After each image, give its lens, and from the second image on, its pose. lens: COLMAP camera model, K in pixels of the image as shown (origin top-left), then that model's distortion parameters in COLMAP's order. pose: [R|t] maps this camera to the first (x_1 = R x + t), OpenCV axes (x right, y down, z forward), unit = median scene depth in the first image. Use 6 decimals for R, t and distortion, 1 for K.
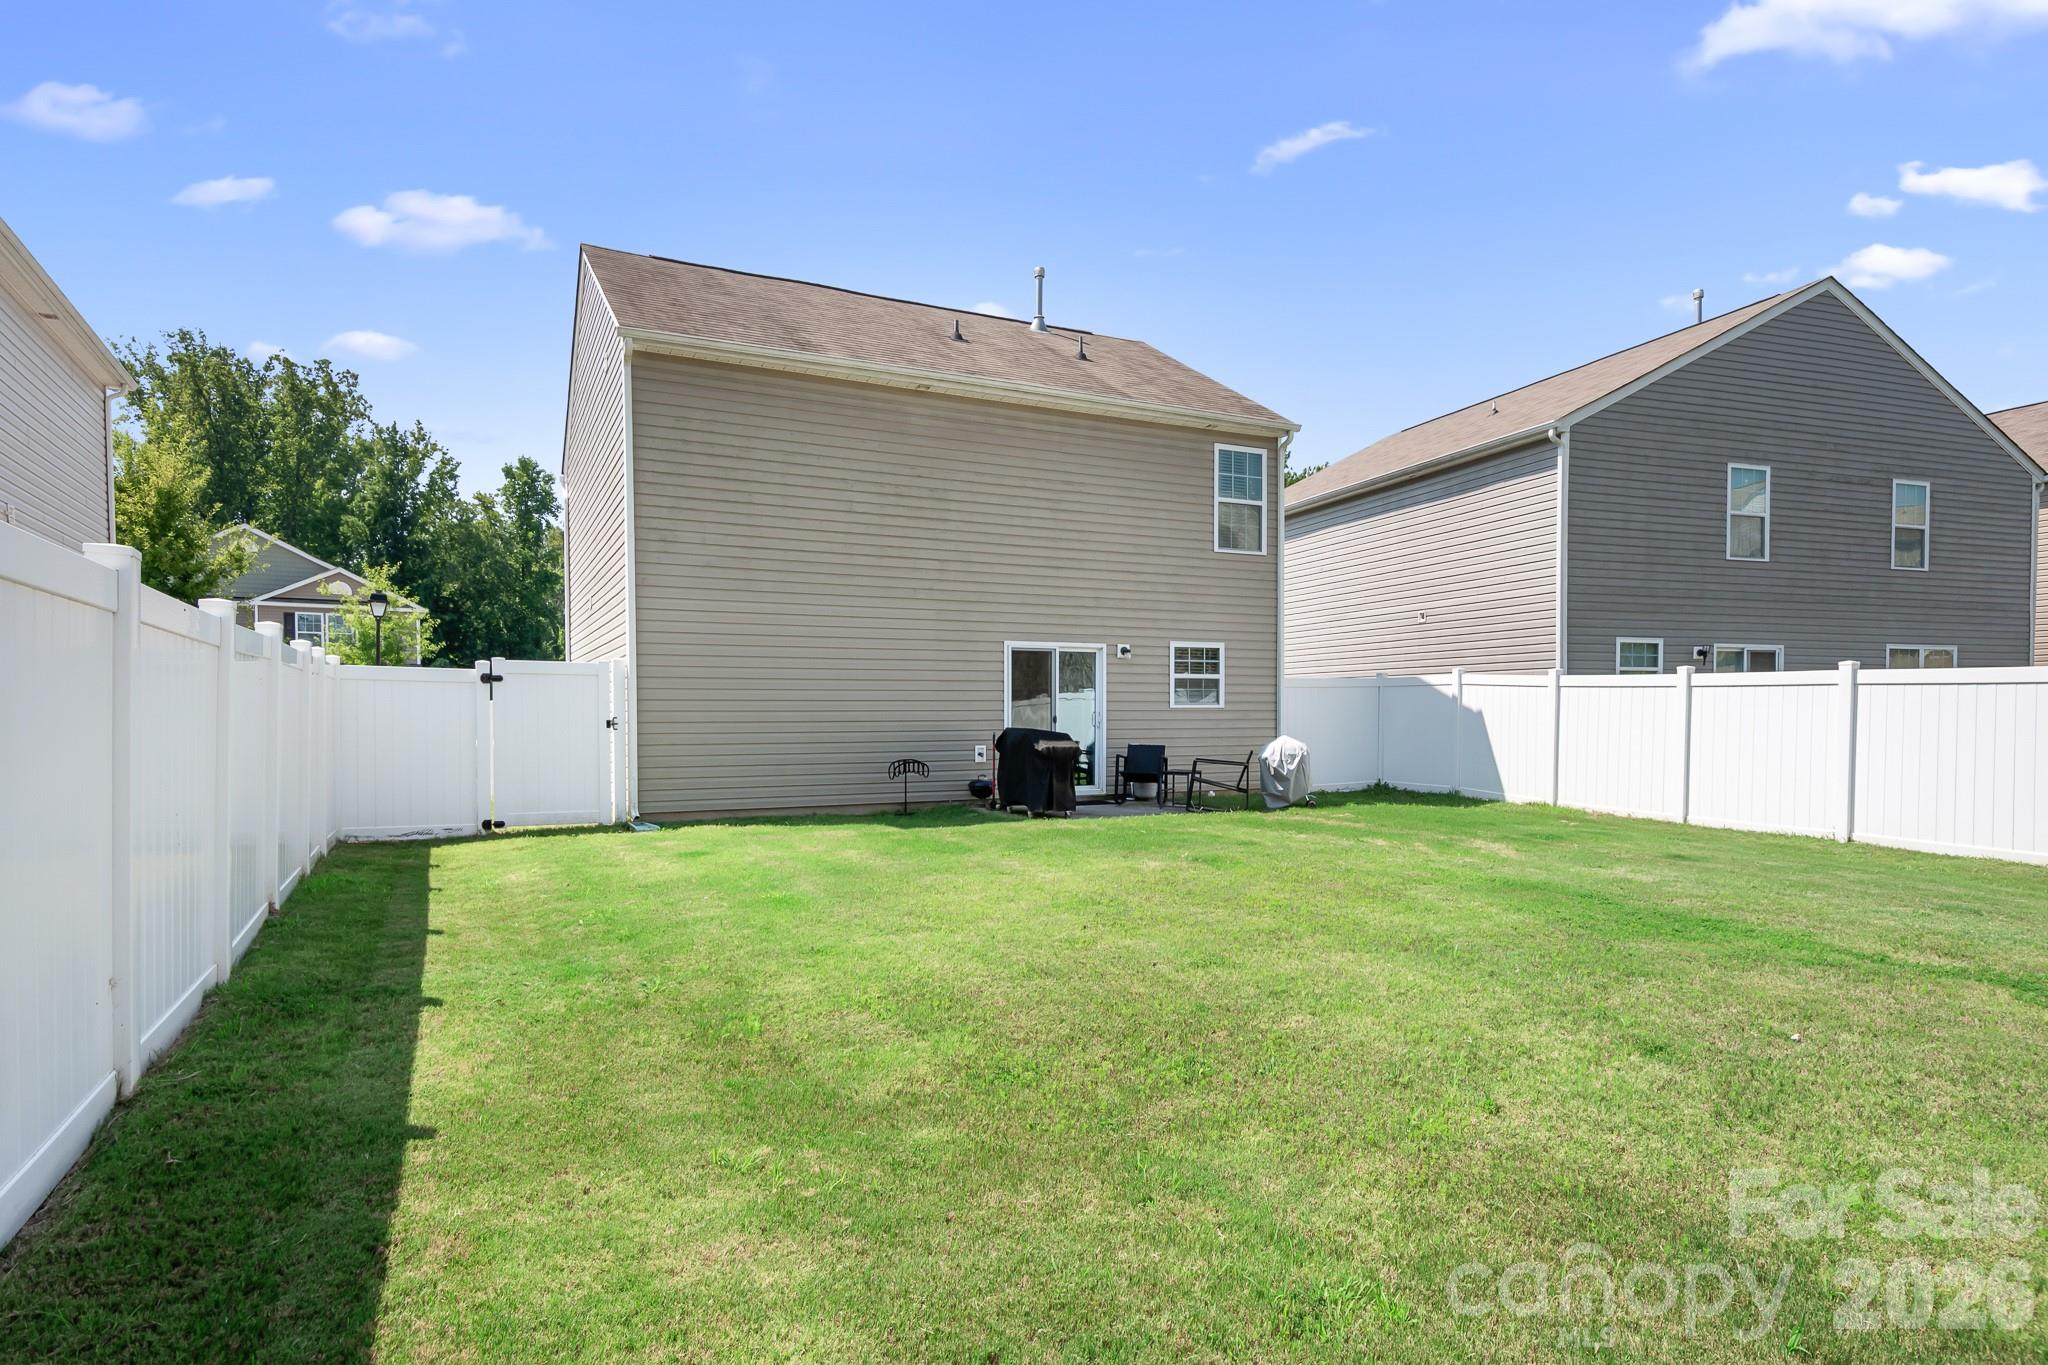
lens RADIAL K [[1110.2, 0, 1038.1], [0, 1110.2, 720.0], [0, 0, 1]] dist [0.017724, -0.012310]
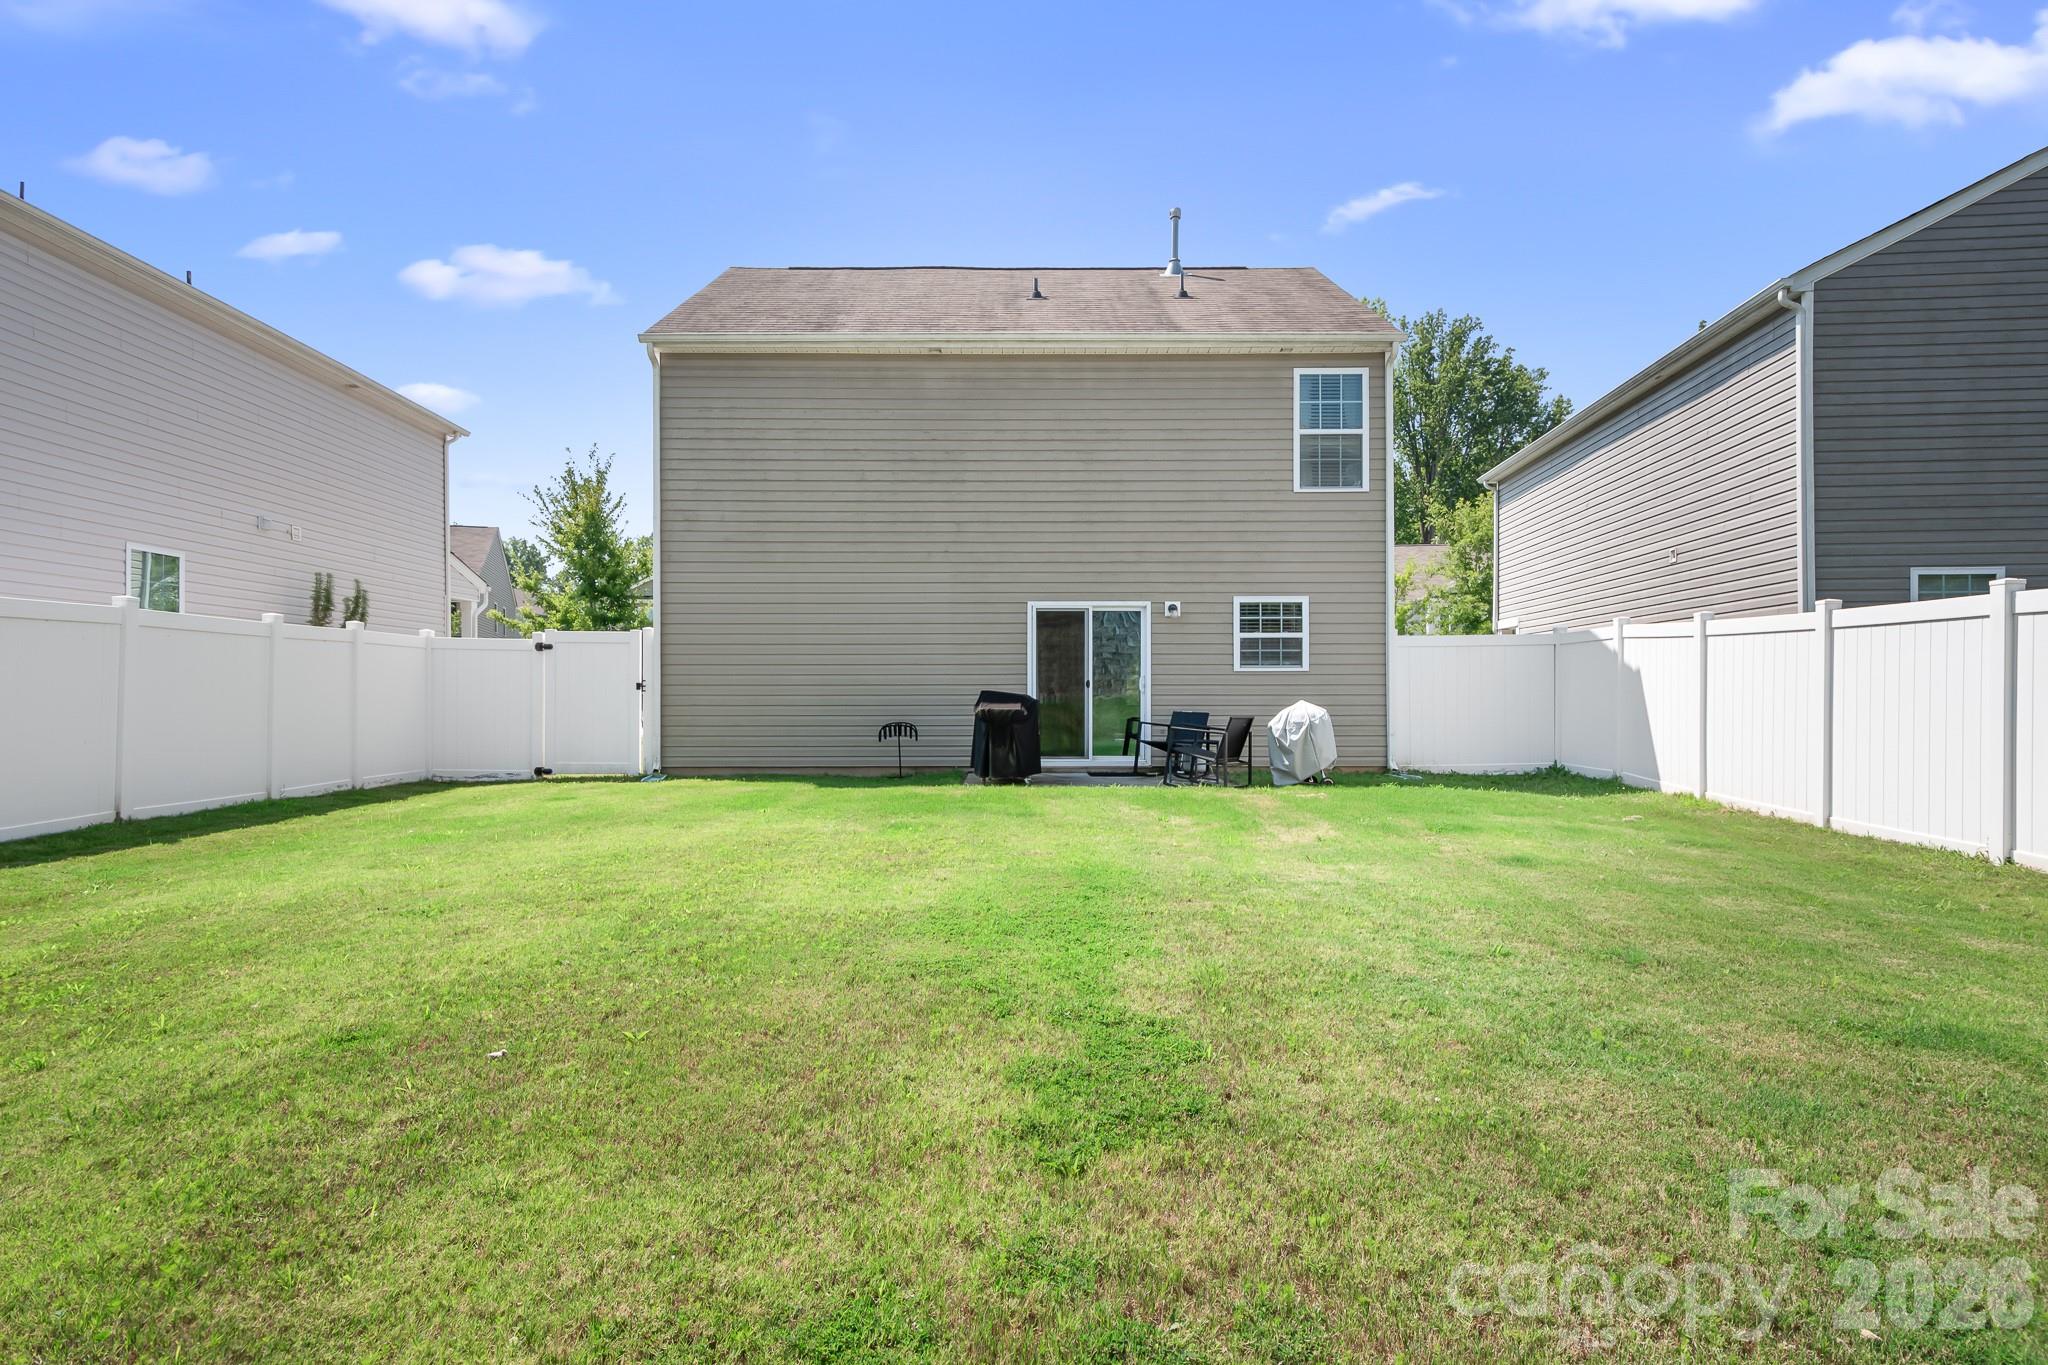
lens RADIAL K [[1110.2, 0, 1035.6], [0, 1110.2, 672.7], [0, 0, 1]] dist [0.017724, -0.012310]
pose [[0.896592, -0.008165, -0.442783, 0.399143], [-0.003478, 0.999669, -0.025478, 0.014628], [0.442844, 0.024383, 0.896267, 0.144655]]
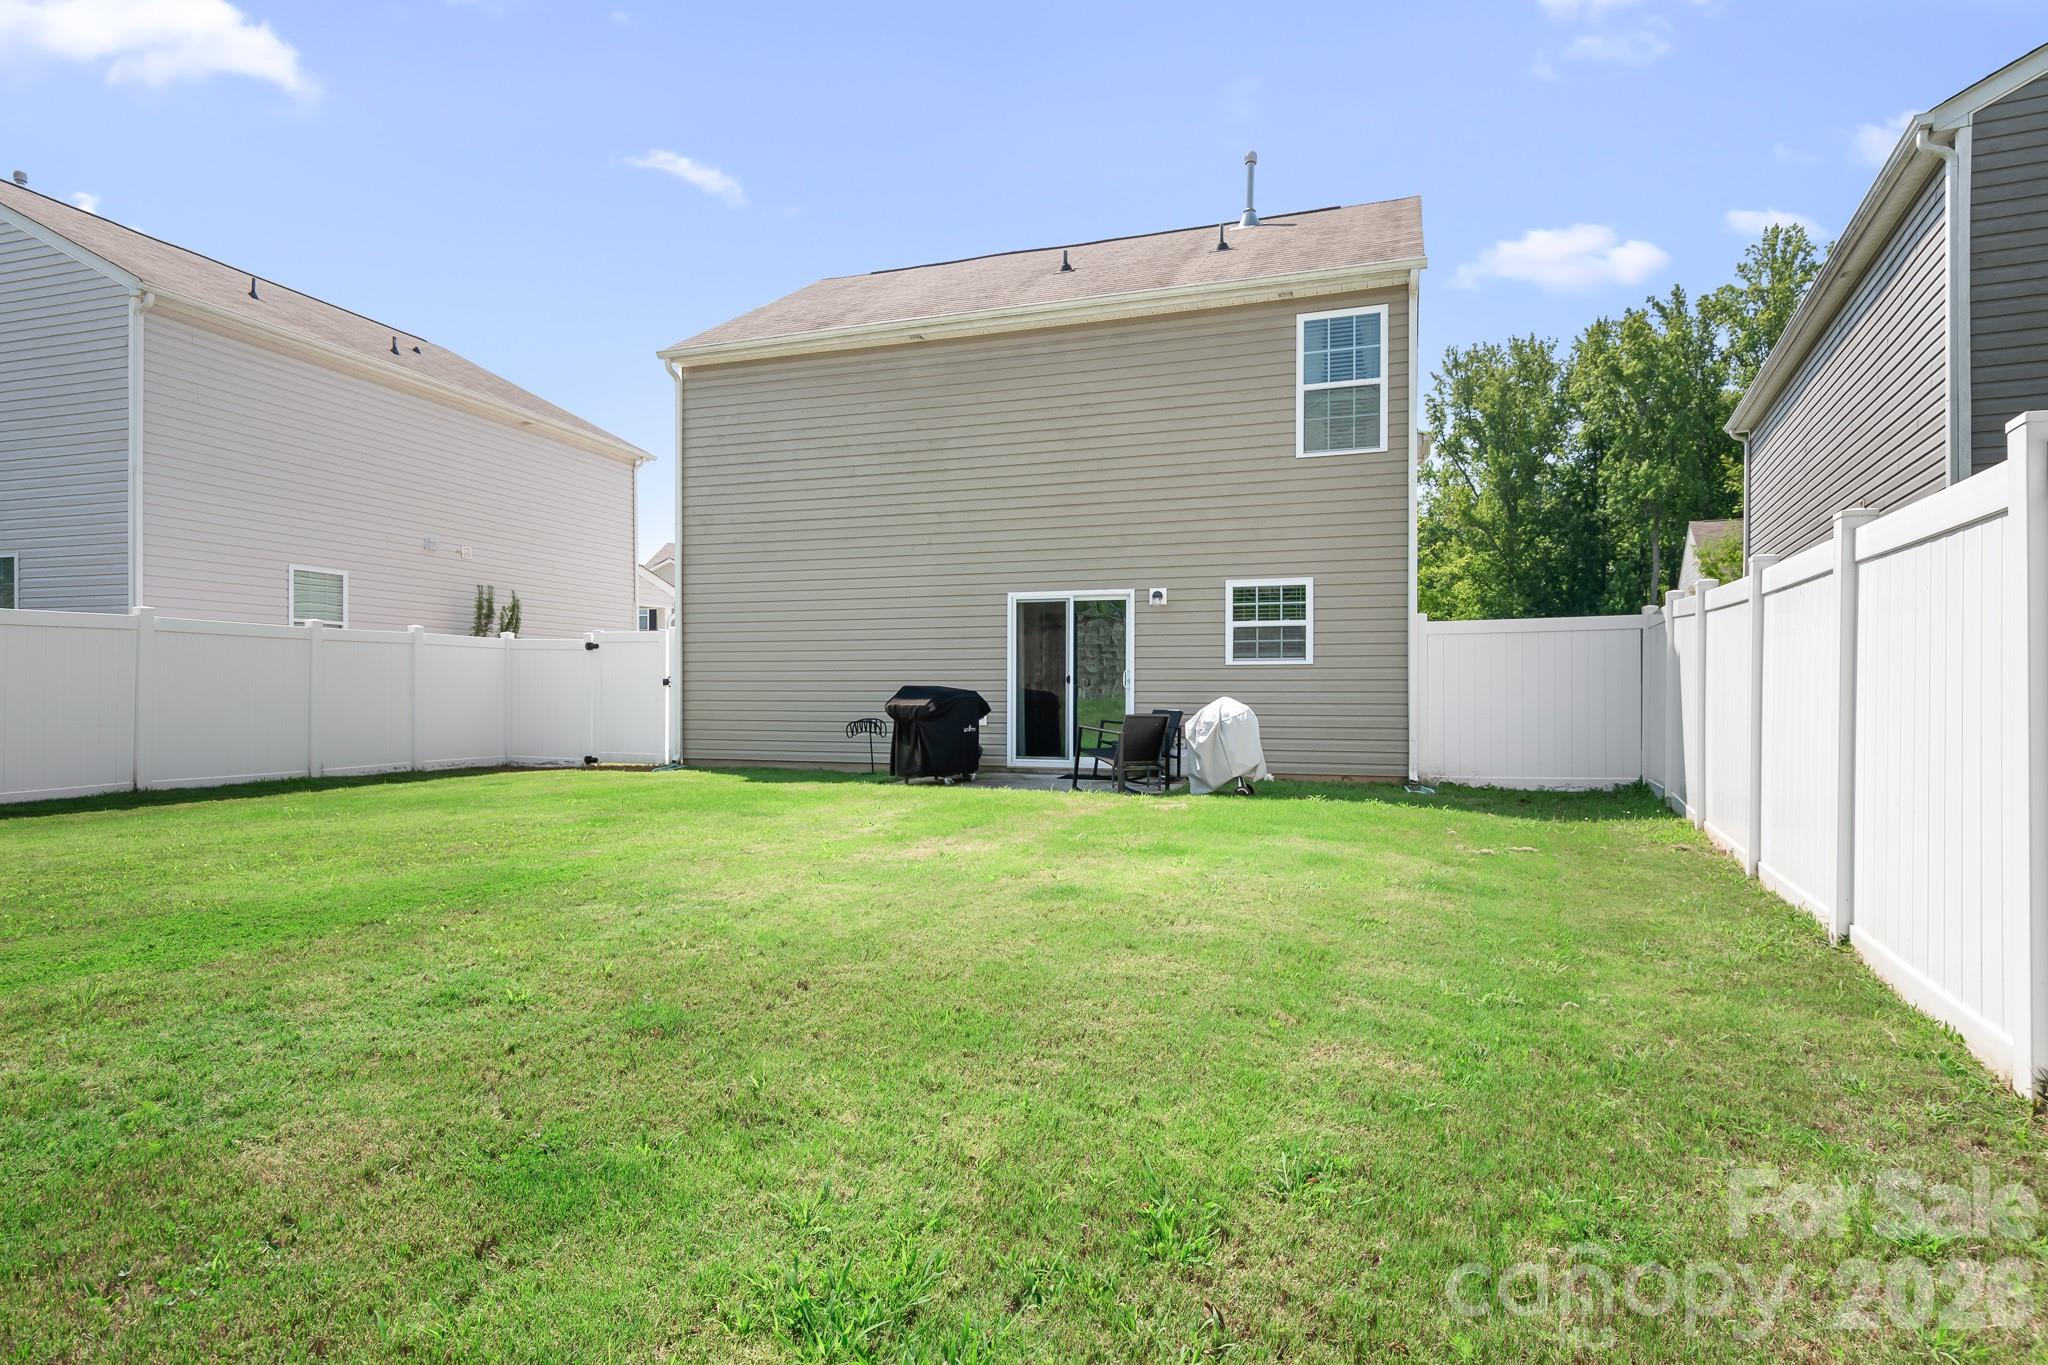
lens RADIAL K [[1110.2, 0, 1031.9], [0, 1110.2, 678.5], [0, 0, 1]] dist [0.017724, -0.012310]
pose [[0.695926, -0.007524, -0.718074, 0.635225], [-0.008470, 0.999790, -0.018685, 0.015867], [0.718064, 0.019086, 0.695716, 0.381830]]
